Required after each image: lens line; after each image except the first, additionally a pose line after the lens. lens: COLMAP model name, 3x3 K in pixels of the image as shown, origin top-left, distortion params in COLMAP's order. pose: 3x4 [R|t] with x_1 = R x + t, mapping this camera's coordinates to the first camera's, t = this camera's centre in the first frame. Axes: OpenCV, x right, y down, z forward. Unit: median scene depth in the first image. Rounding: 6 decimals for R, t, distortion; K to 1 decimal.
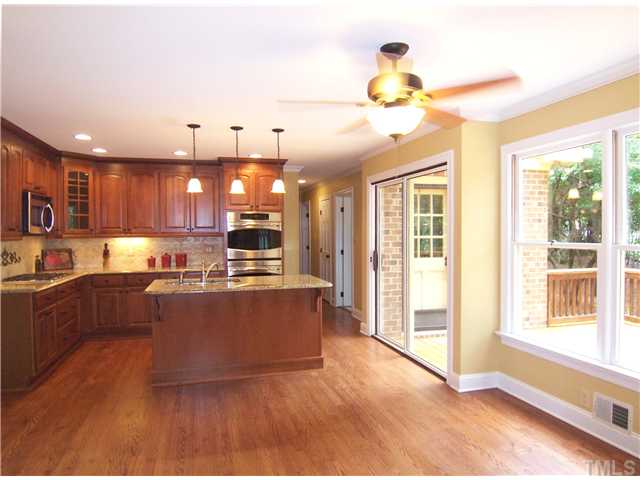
lens RADIAL K [[437.3, 0, 320.0], [0, 437.3, 240.0], [0, 0, 1]] dist [-0.019668, -0.002714]
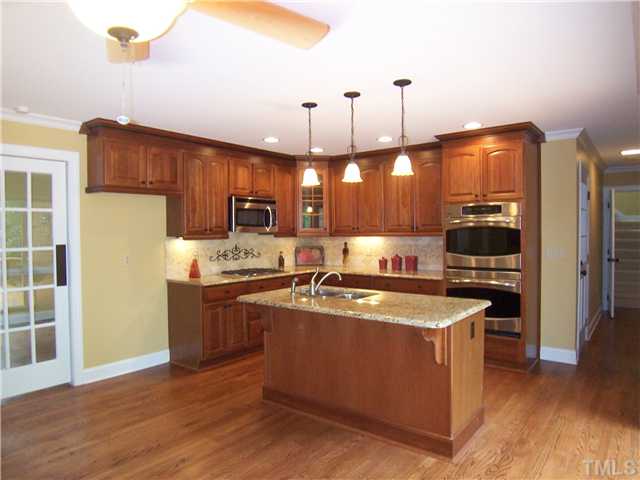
lens RADIAL K [[437.3, 0, 320.0], [0, 437.3, 240.0], [0, 0, 1]] dist [-0.019668, -0.002714]
pose [[0.595932, 0.019417, -0.802800, 0.276043], [-0.007322, 0.999797, 0.018746, -0.015175], [0.803002, -0.005293, 0.595953, 0.360720]]
